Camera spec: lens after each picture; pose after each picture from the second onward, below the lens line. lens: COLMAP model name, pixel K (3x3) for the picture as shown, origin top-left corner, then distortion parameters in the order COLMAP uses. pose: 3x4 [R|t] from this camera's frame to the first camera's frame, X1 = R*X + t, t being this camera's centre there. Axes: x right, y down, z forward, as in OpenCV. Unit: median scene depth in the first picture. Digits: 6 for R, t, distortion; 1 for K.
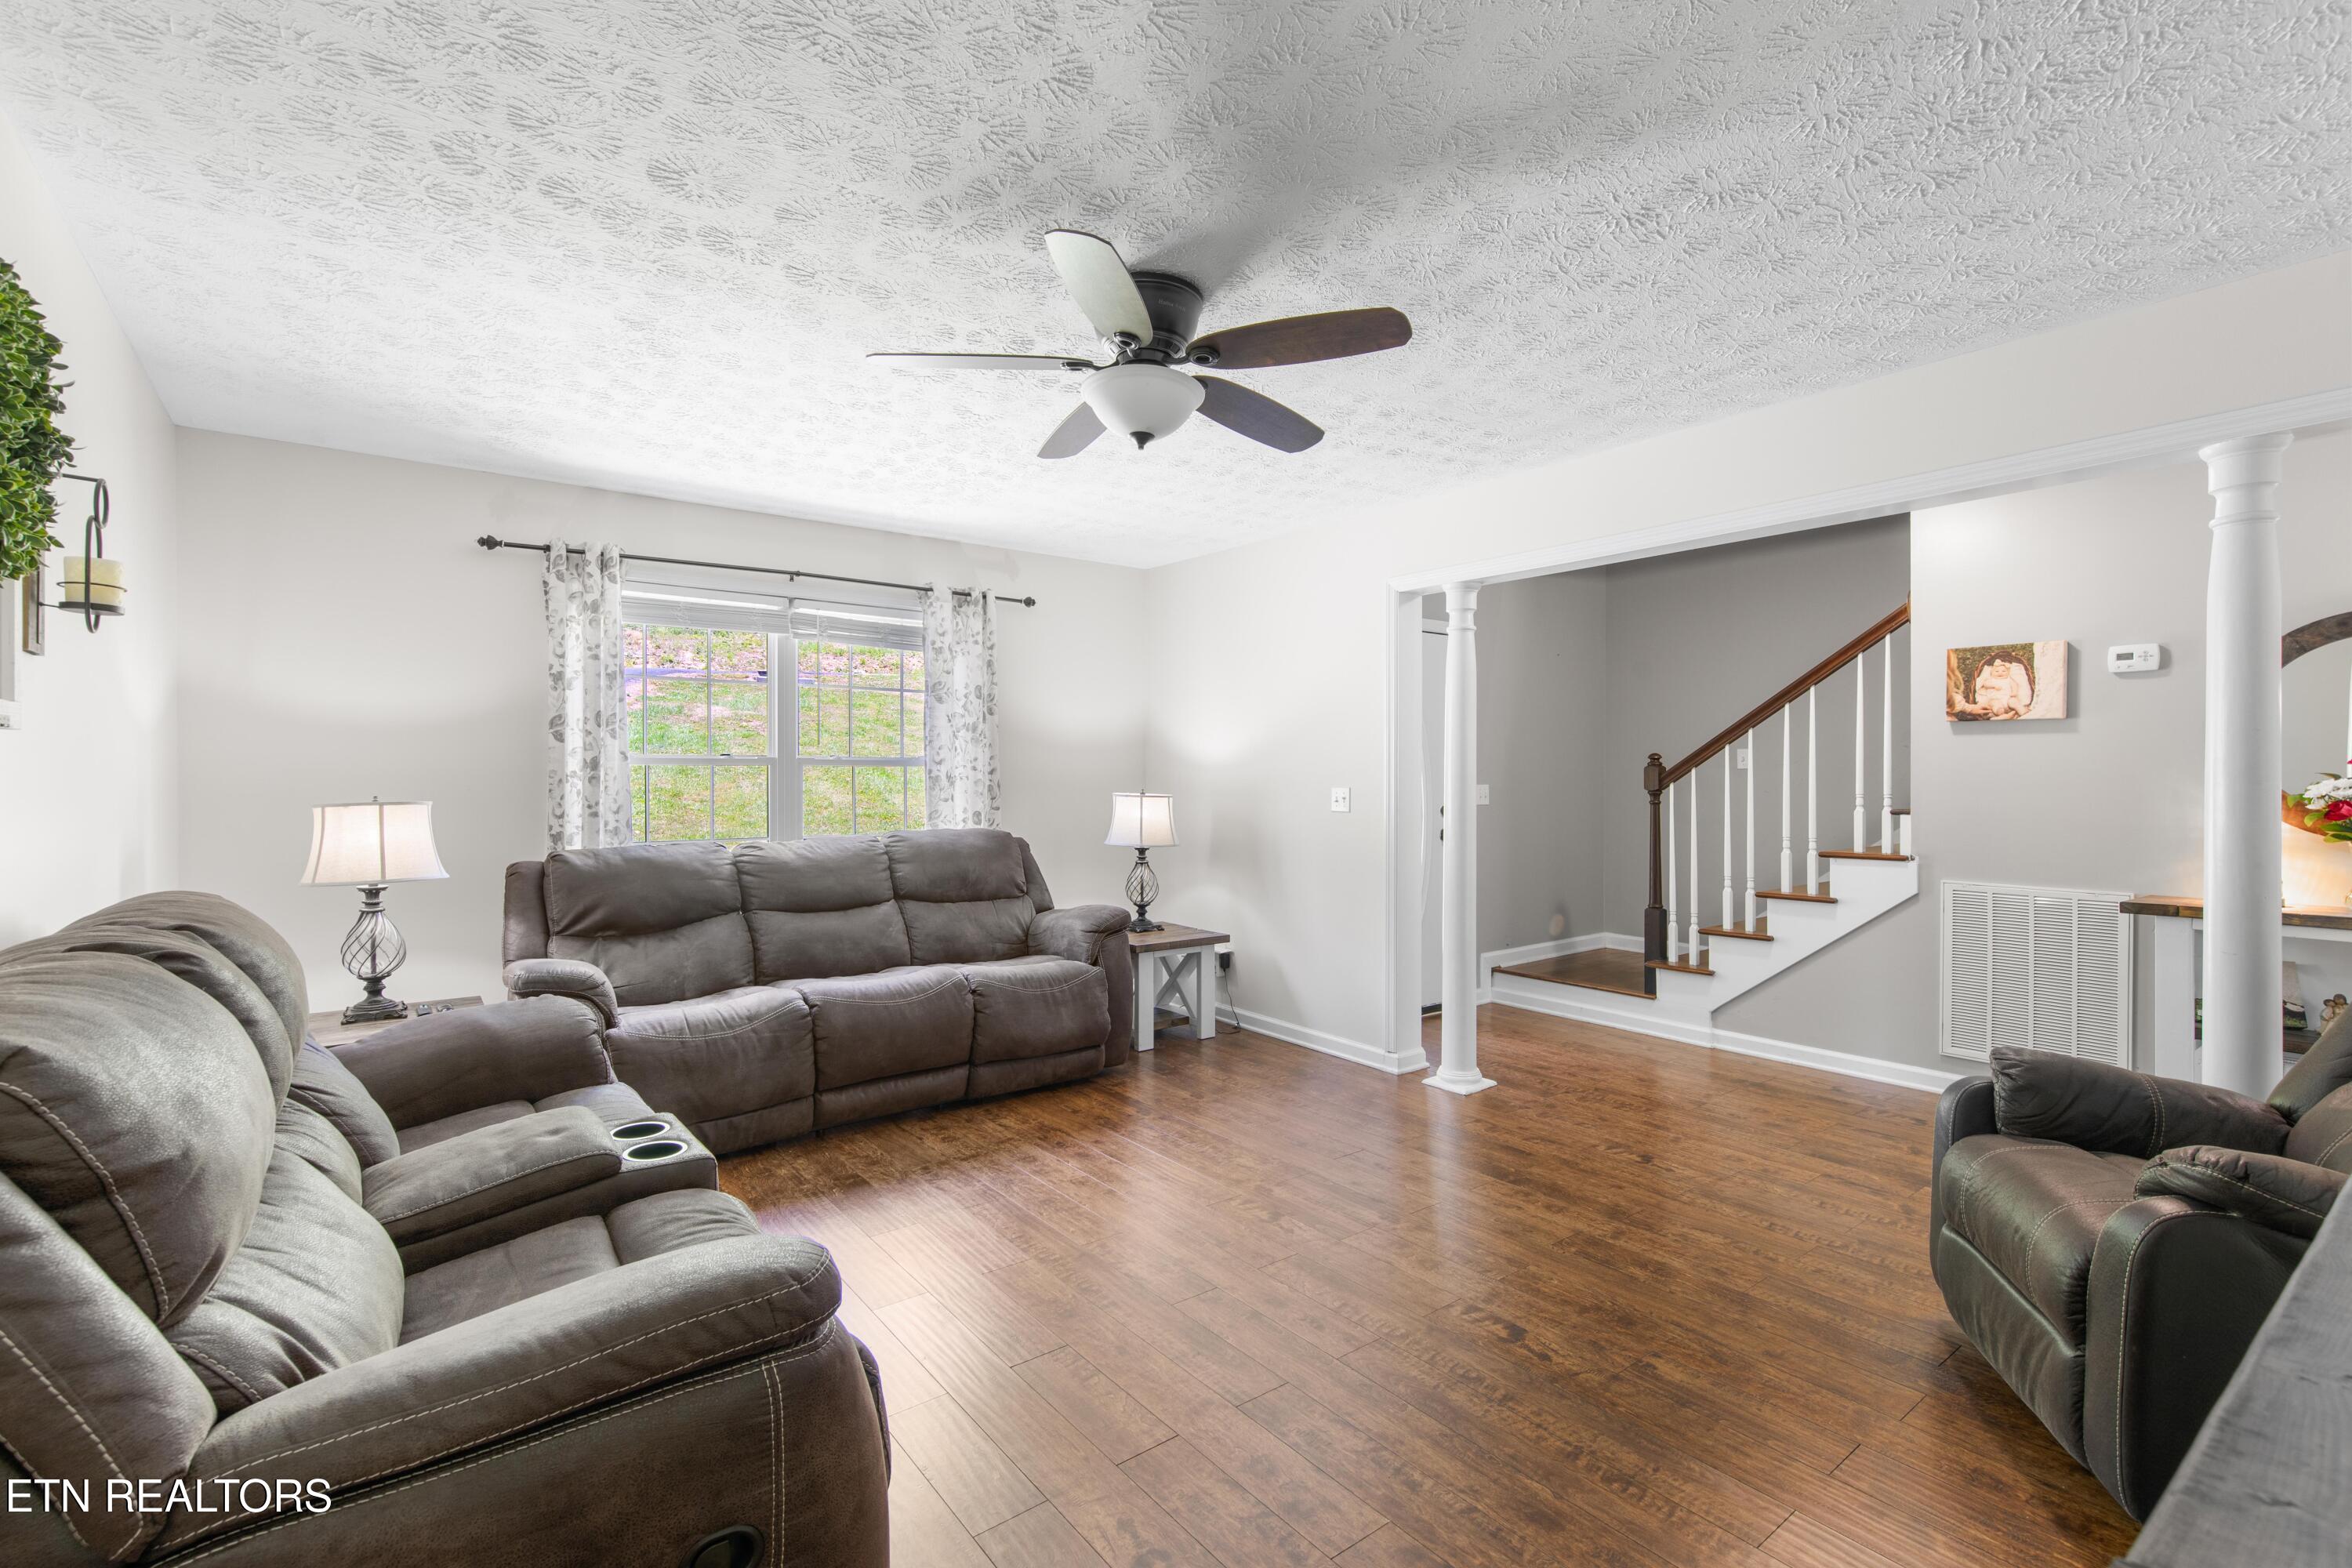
lens RADIAL K [[1057.3, 0, 1148.8], [0, 1057.3, 787.8], [0, 0, 1]] dist [0.009462, -0.003444]
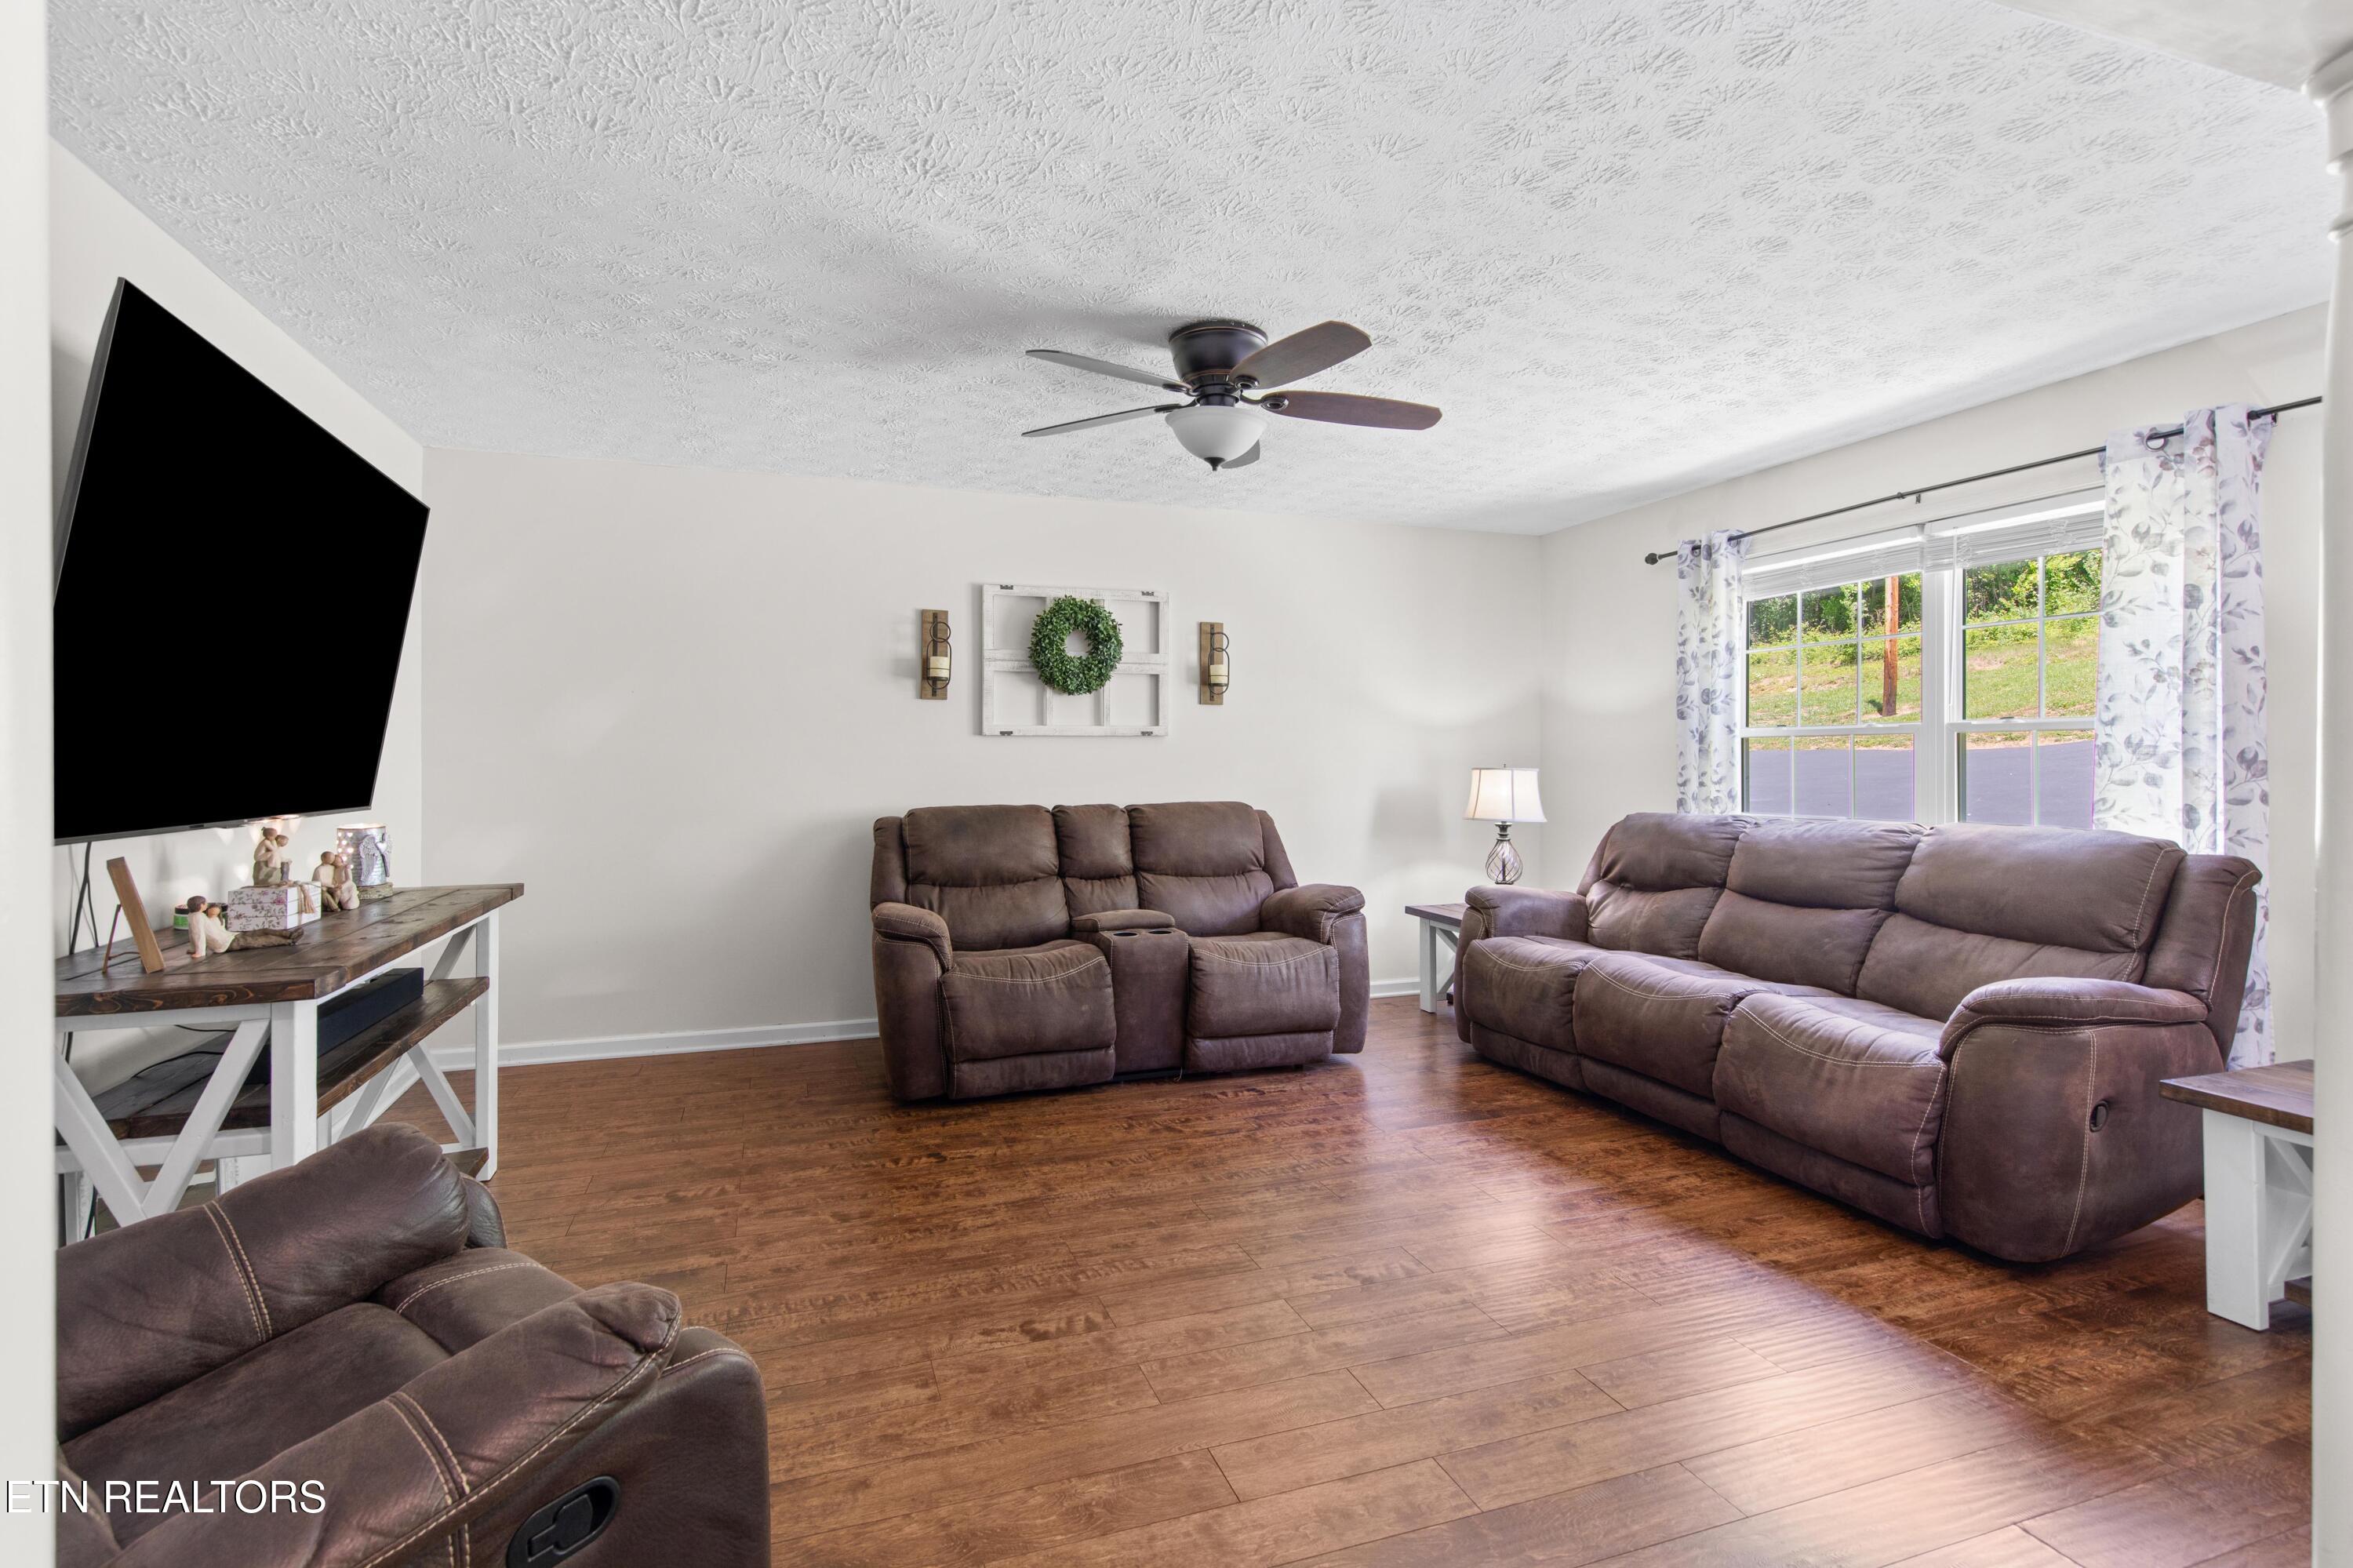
lens RADIAL K [[1057.8, 0, 1132.6], [0, 1057.8, 757.4], [0, 0, 1]] dist [0.009462, -0.003444]
pose [[-0.317601, 0.000128, -0.948224, 0.811395], [-0.009156, 0.999953, 0.003202, -0.000301], [0.948180, 0.009699, -0.317585, 0.922426]]
